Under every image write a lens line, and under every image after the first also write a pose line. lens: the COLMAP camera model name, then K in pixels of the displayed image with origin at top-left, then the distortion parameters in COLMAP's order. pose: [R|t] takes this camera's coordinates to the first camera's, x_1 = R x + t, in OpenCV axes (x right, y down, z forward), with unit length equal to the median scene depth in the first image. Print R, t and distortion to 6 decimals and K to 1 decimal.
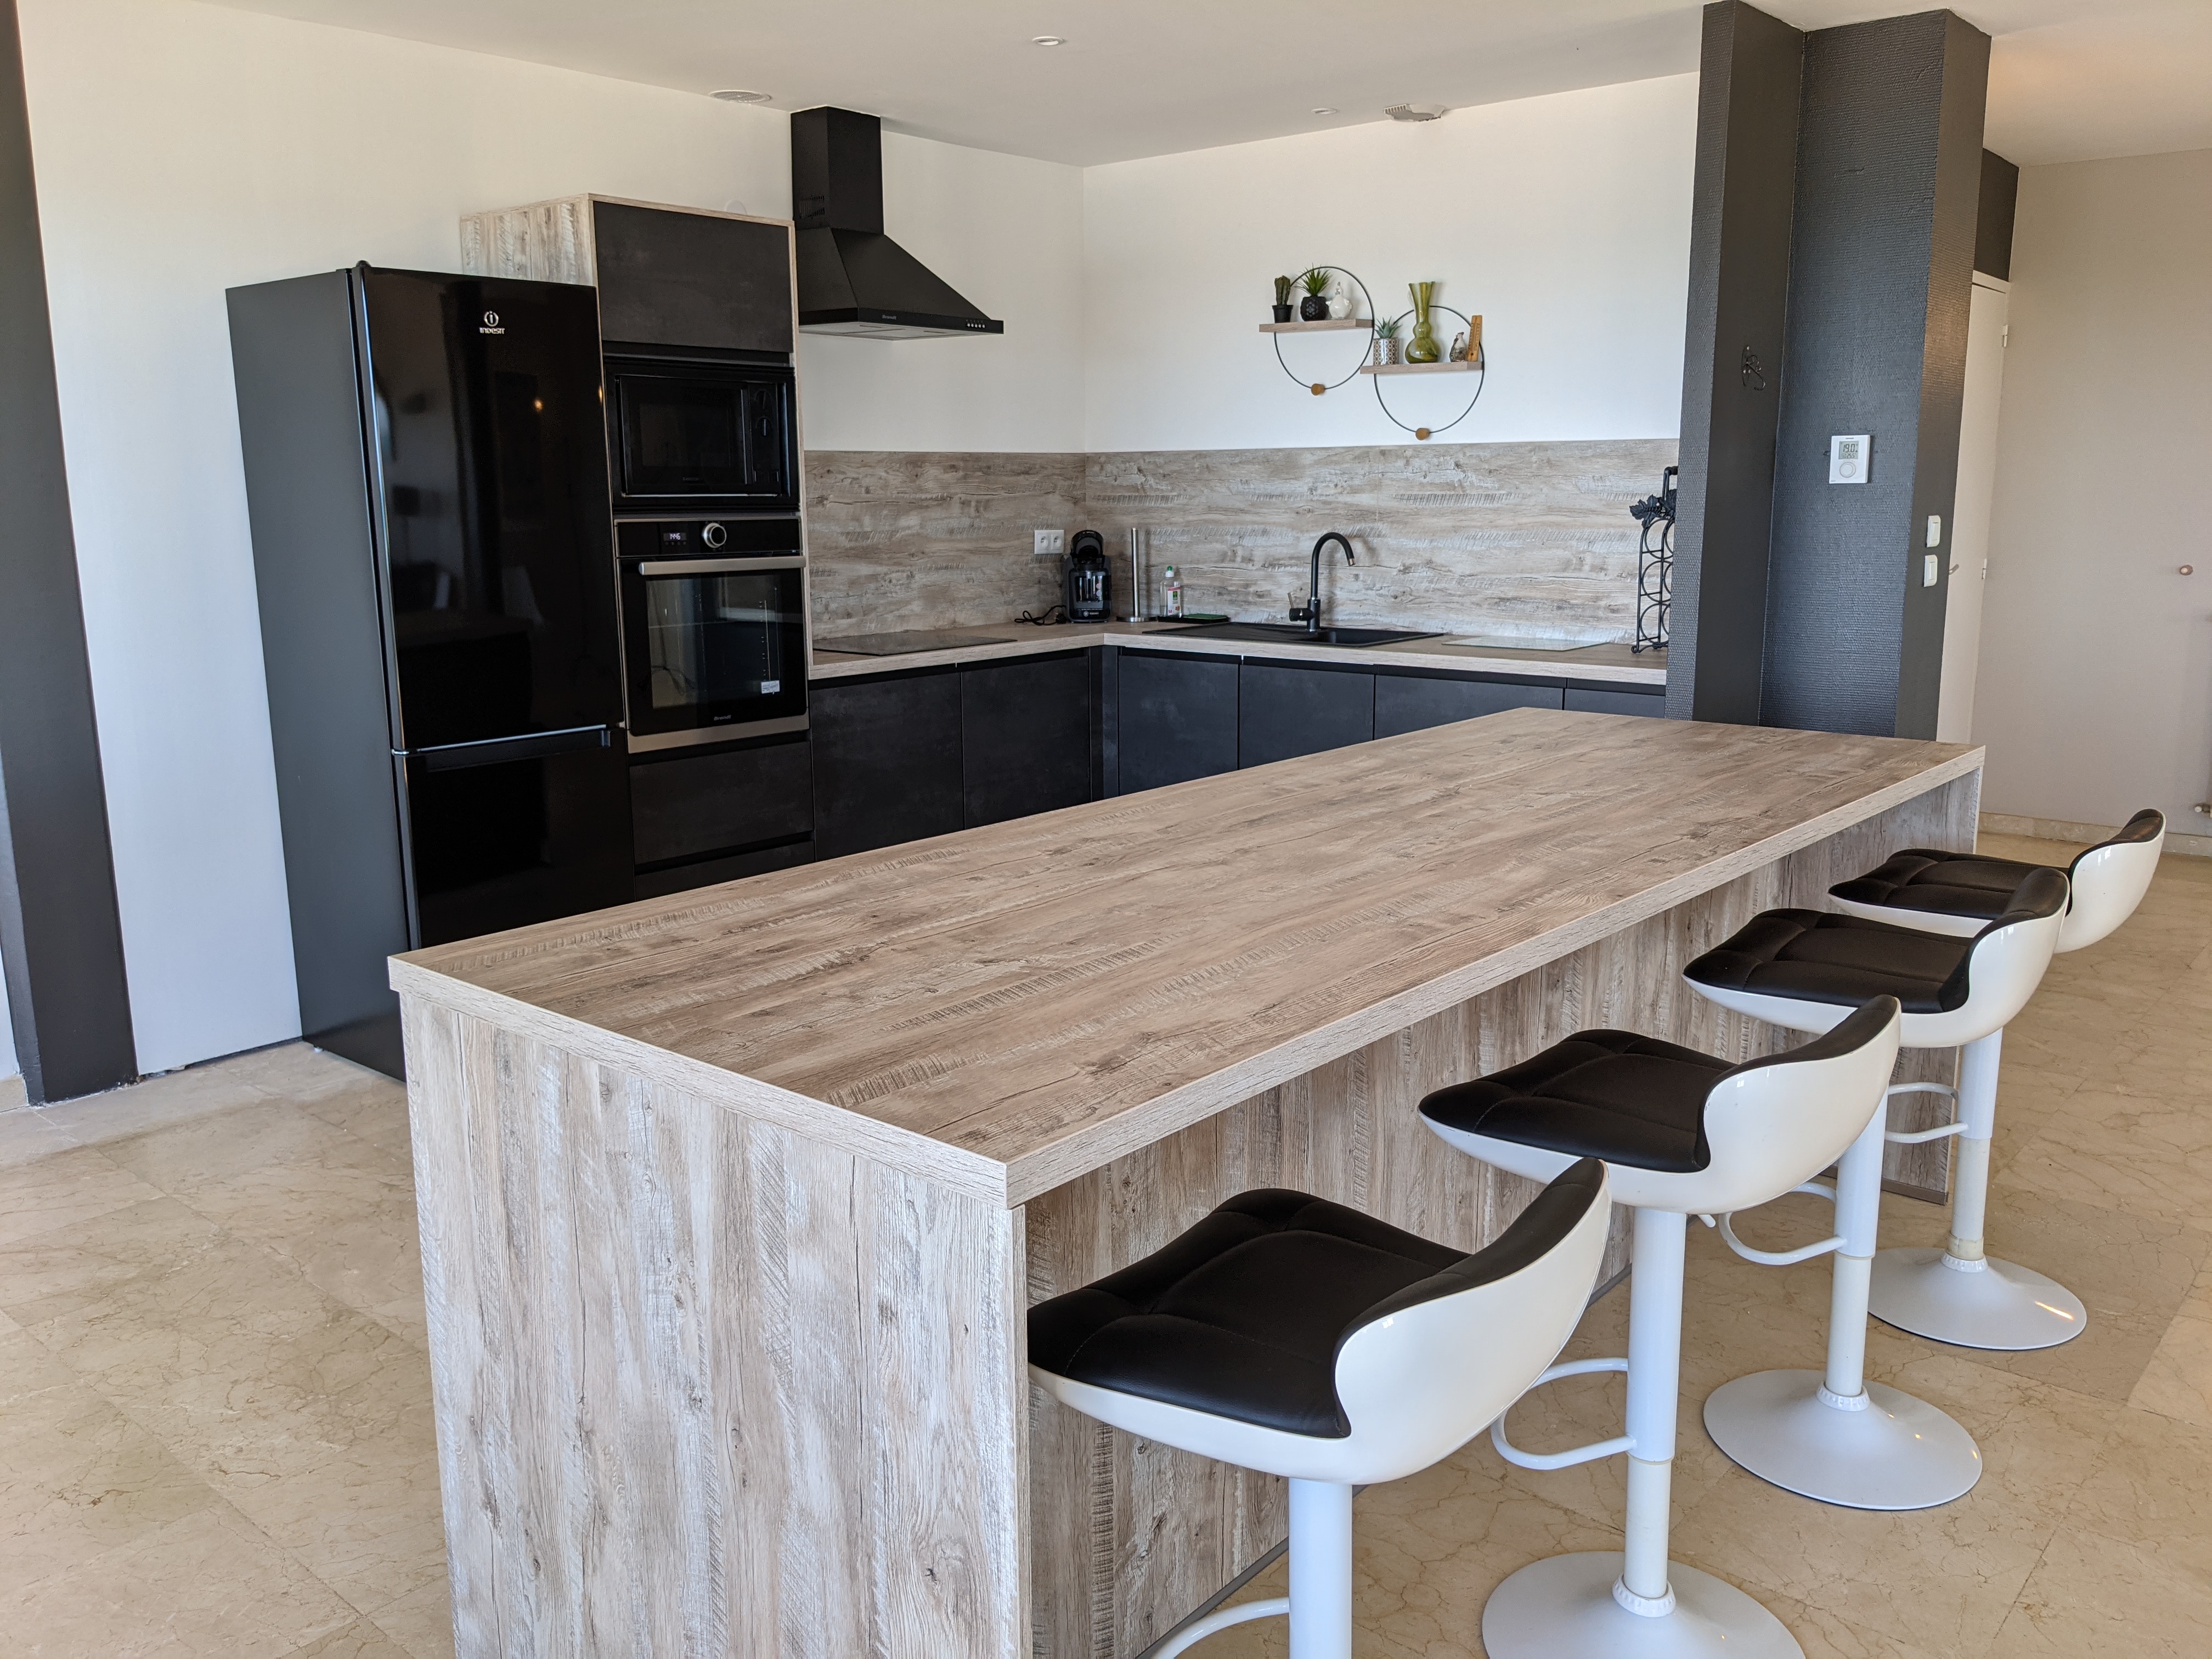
lens RADIAL K [[1729.7, 0, 1114.2], [0, 1729.7, 826.9], [0, 0, 1]] dist [0.013459, 0.002272]
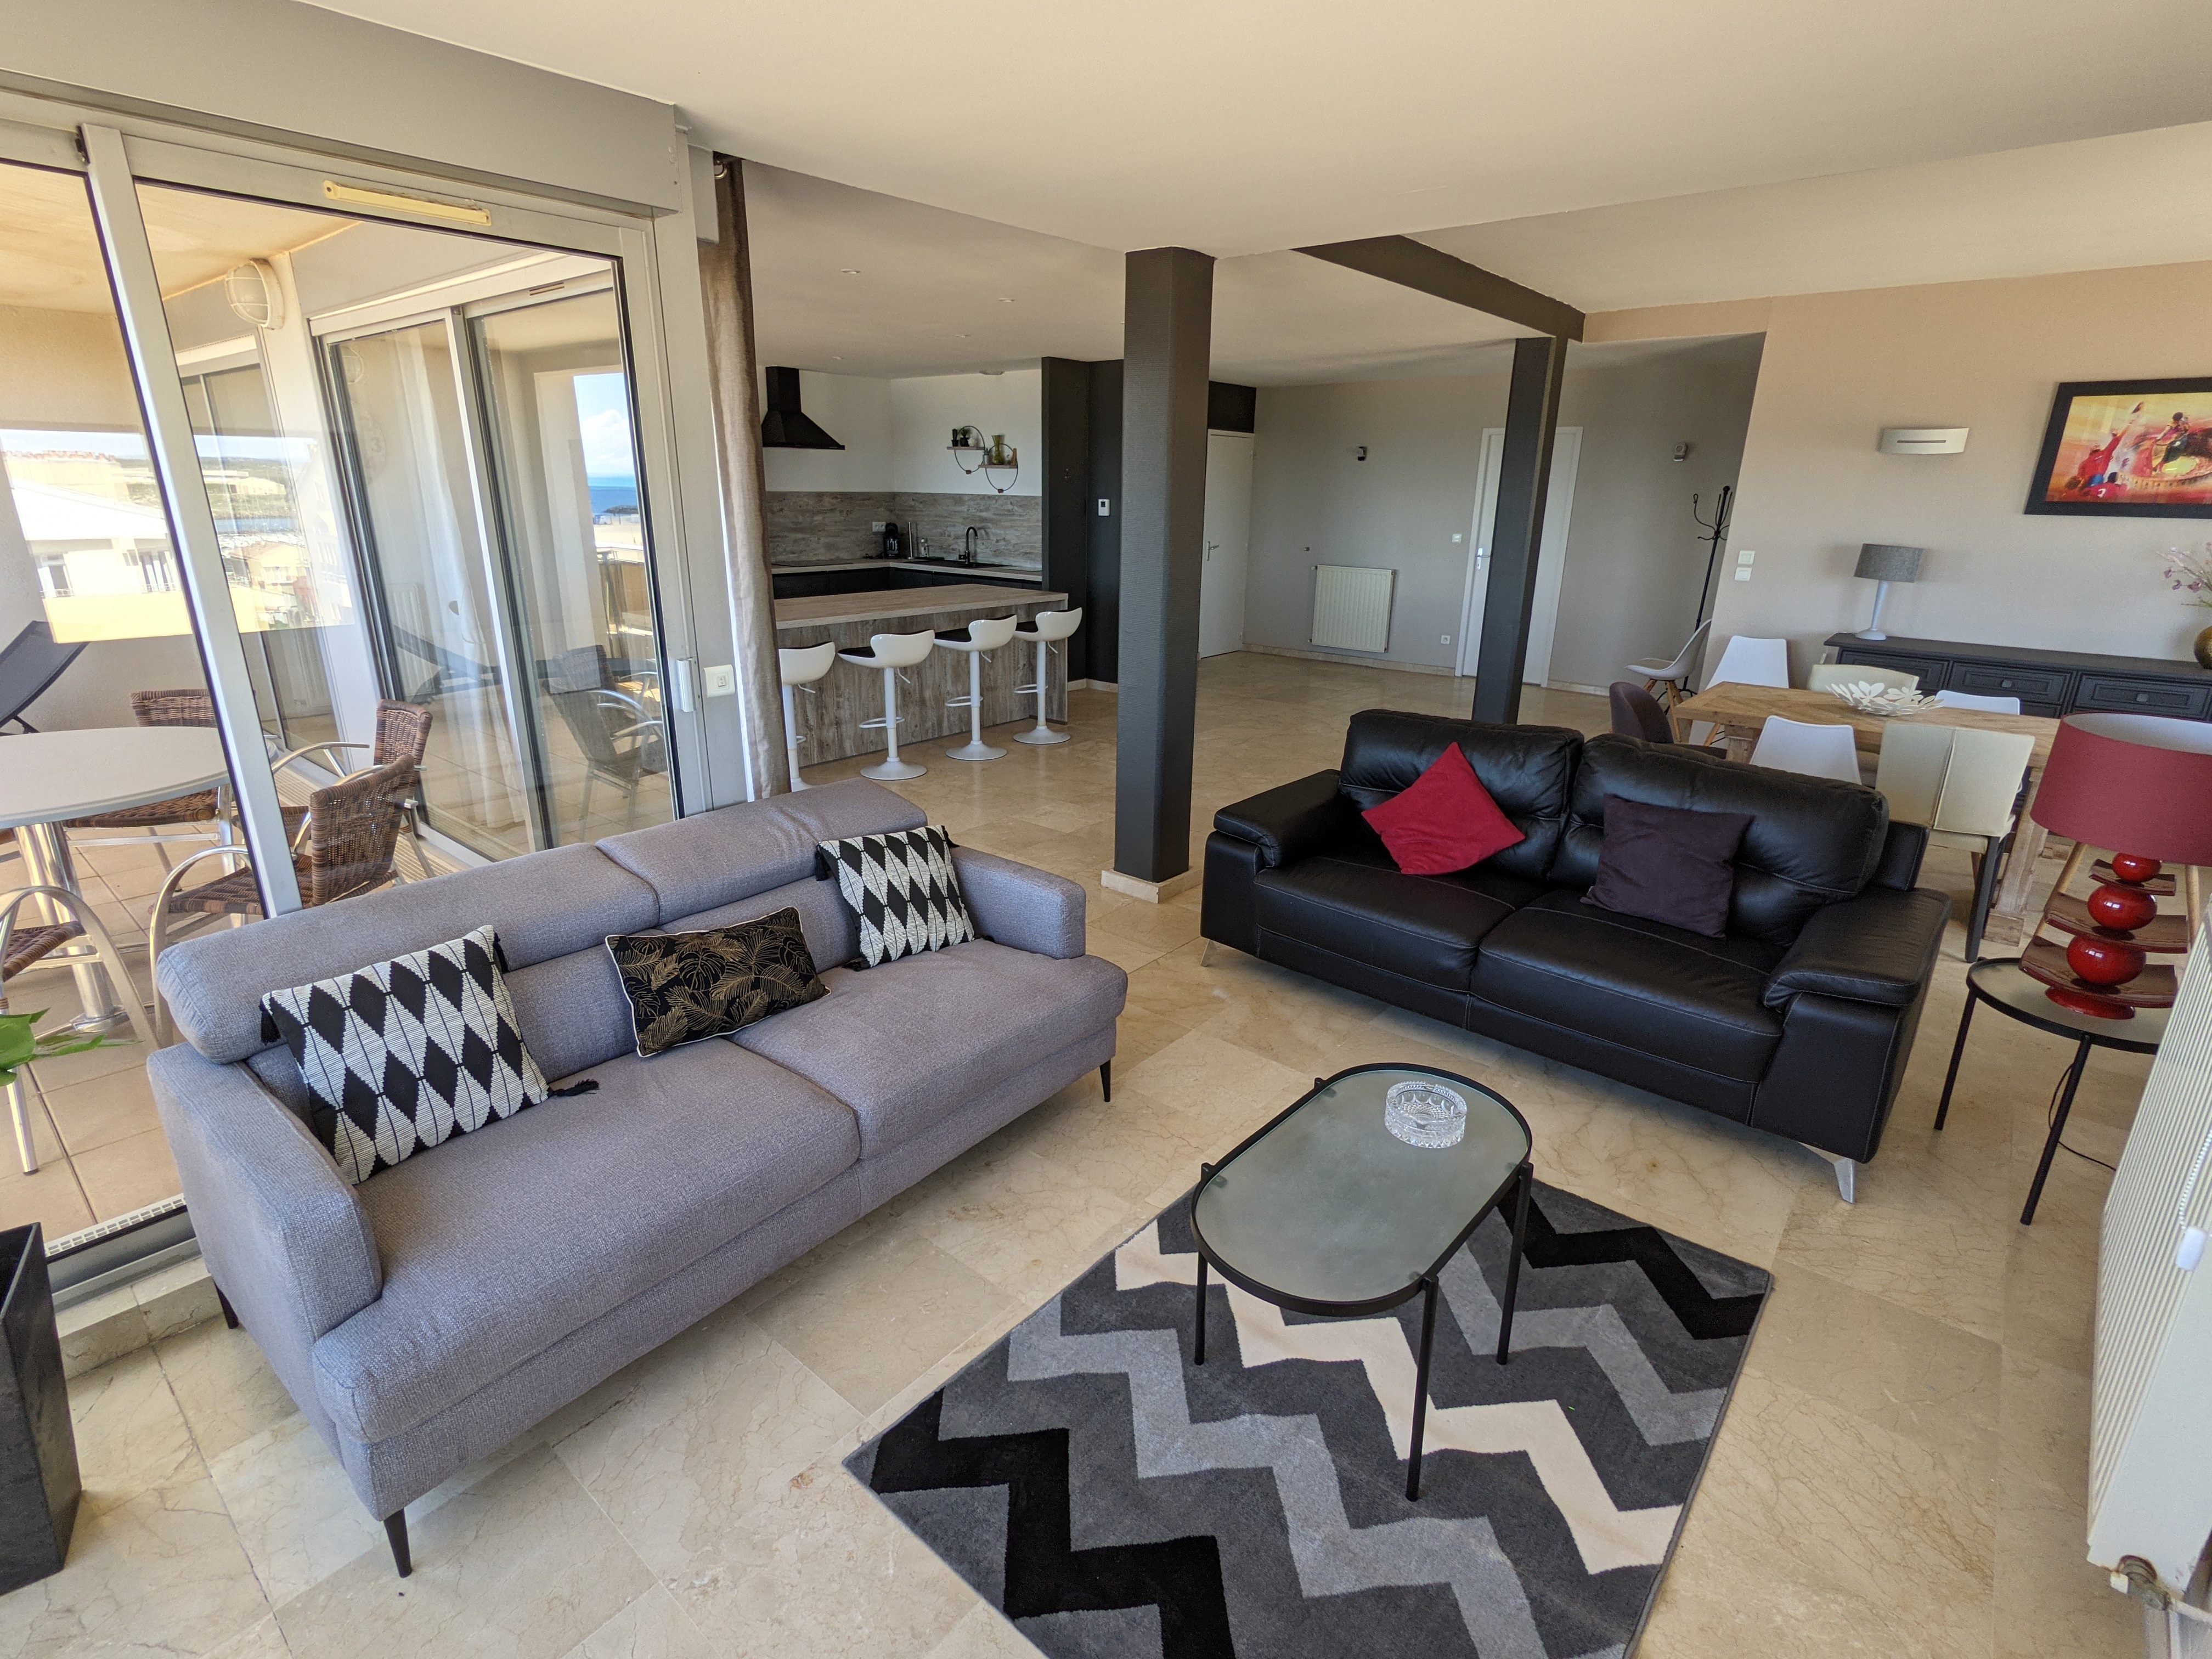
lens RADIAL K [[1073.4, 0, 1094.4], [0, 1073.4, 832.9], [0, 0, 1]] dist [-0.002786, -0.000143]
pose [[0.999639, 0.024511, 0.010963, 0.310658], [-0.025608, 0.993072, 0.114685, 0.109698], [-0.008076, -0.114924, 0.993341, -0.730933]]
